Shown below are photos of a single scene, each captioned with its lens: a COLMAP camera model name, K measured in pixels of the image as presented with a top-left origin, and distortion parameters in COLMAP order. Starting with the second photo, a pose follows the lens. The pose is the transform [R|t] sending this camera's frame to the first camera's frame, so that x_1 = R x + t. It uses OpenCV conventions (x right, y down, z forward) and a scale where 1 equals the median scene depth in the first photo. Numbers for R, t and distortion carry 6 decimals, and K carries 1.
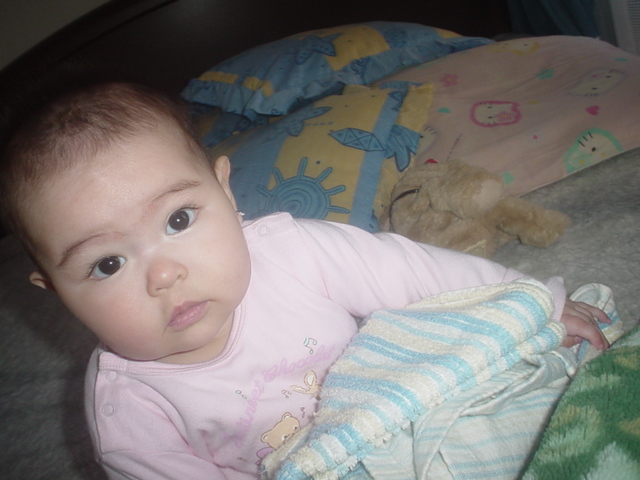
lens RADIAL K [[651.1, 0, 320.0], [0, 651.1, 240.0], [0, 0, 1]] dist [-0.075768, 0.021105]
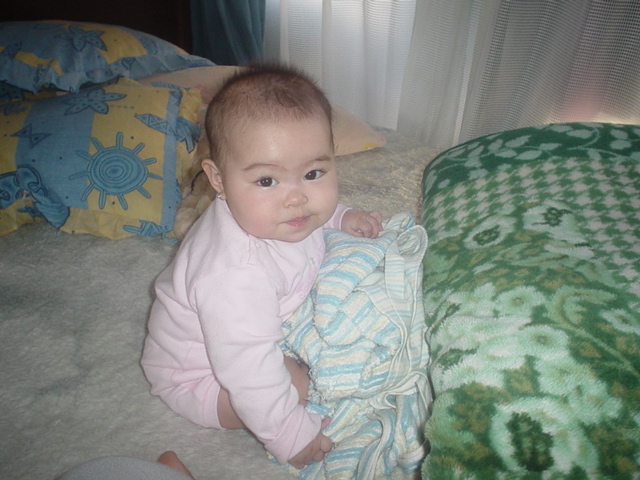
lens RADIAL K [[651.1, 0, 320.0], [0, 651.1, 240.0], [0, 0, 1]] dist [-0.075768, 0.021105]
pose [[0.777133, 0.044263, 0.627778, -0.514432], [-0.034596, 0.999020, -0.027612, 0.103470], [-0.628385, -0.000260, 0.777903, -0.201769]]
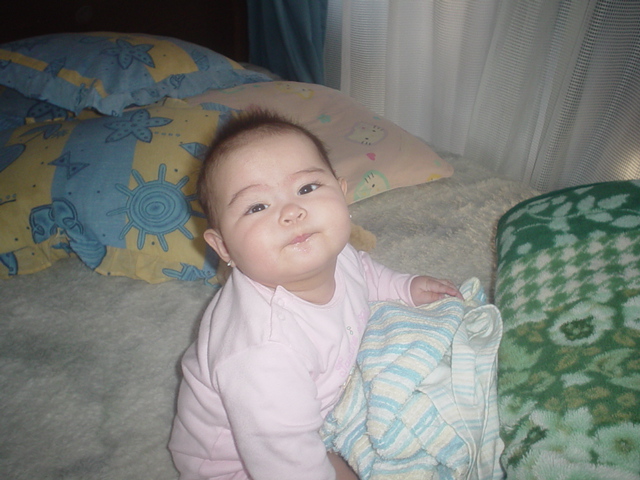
lens RADIAL K [[651.1, 0, 320.0], [0, 651.1, 240.0], [0, 0, 1]] dist [-0.075768, 0.021105]
pose [[0.825054, 0.062785, 0.561555, -0.446044], [-0.073021, 0.997321, -0.004221, -0.010702], [-0.560316, -0.037523, 0.827428, -0.097506]]
